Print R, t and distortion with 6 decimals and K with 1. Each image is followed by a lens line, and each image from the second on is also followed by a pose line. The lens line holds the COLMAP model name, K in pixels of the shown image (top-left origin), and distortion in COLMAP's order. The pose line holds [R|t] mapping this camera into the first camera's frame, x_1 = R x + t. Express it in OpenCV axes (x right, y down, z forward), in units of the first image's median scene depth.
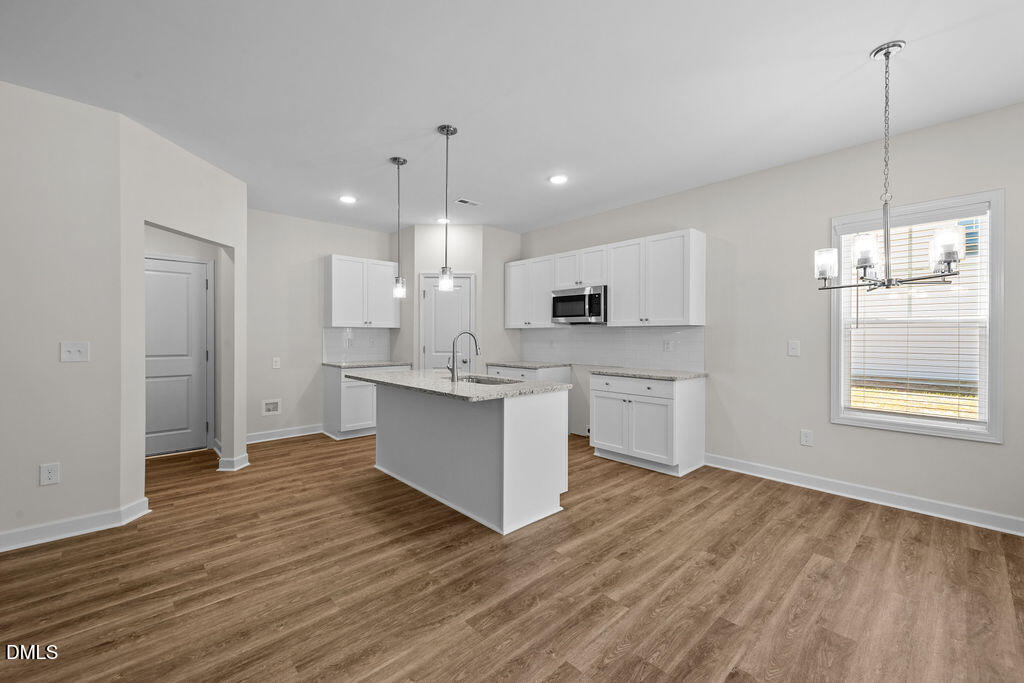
lens RADIAL K [[415.7, 0, 505.8], [0, 415.7, 339.1], [0, 0, 1]] dist [0.011183, -0.003043]
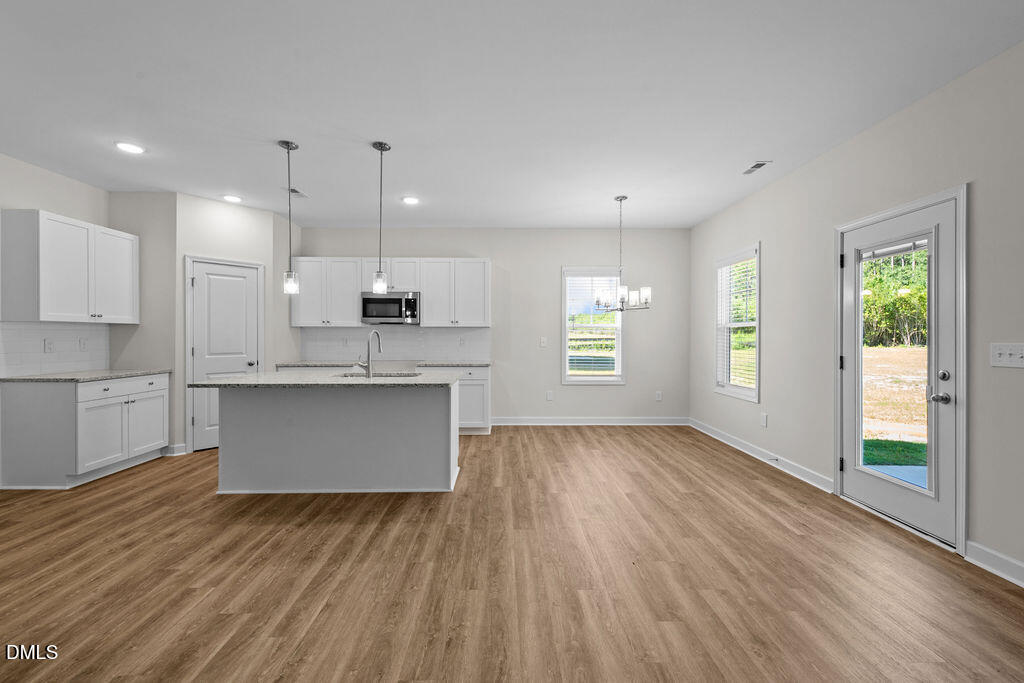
lens RADIAL K [[415.7, 0, 507.3], [0, 415.7, 336.7], [0, 0, 1]] dist [0.011183, -0.003043]
pose [[0.666249, -0.004335, 0.745717, -0.595498], [0.005687, 0.999984, 0.000732, -0.001181], [-0.745707, 0.003754, 0.666263, 0.019653]]
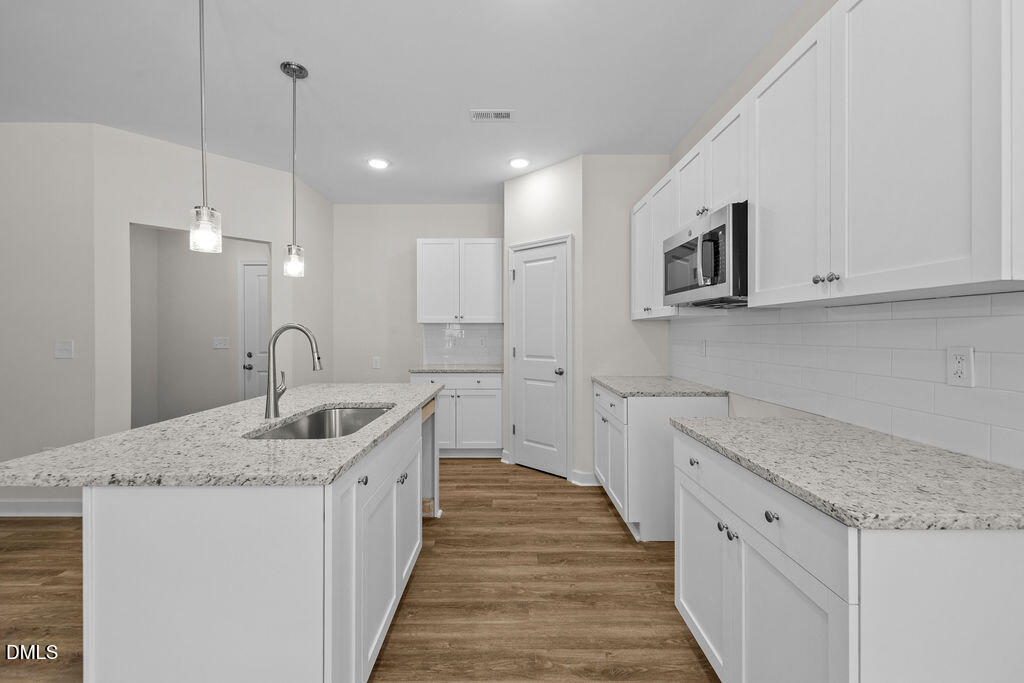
lens RADIAL K [[415.7, 0, 505.3], [0, 415.7, 335.3], [0, 0, 1]] dist [0.011183, -0.003043]
pose [[0.739451, -0.000194, -0.673210, 0.417151], [-0.000883, 0.999999, -0.001258, -0.004355], [0.673210, 0.001524, 0.739450, 0.697003]]
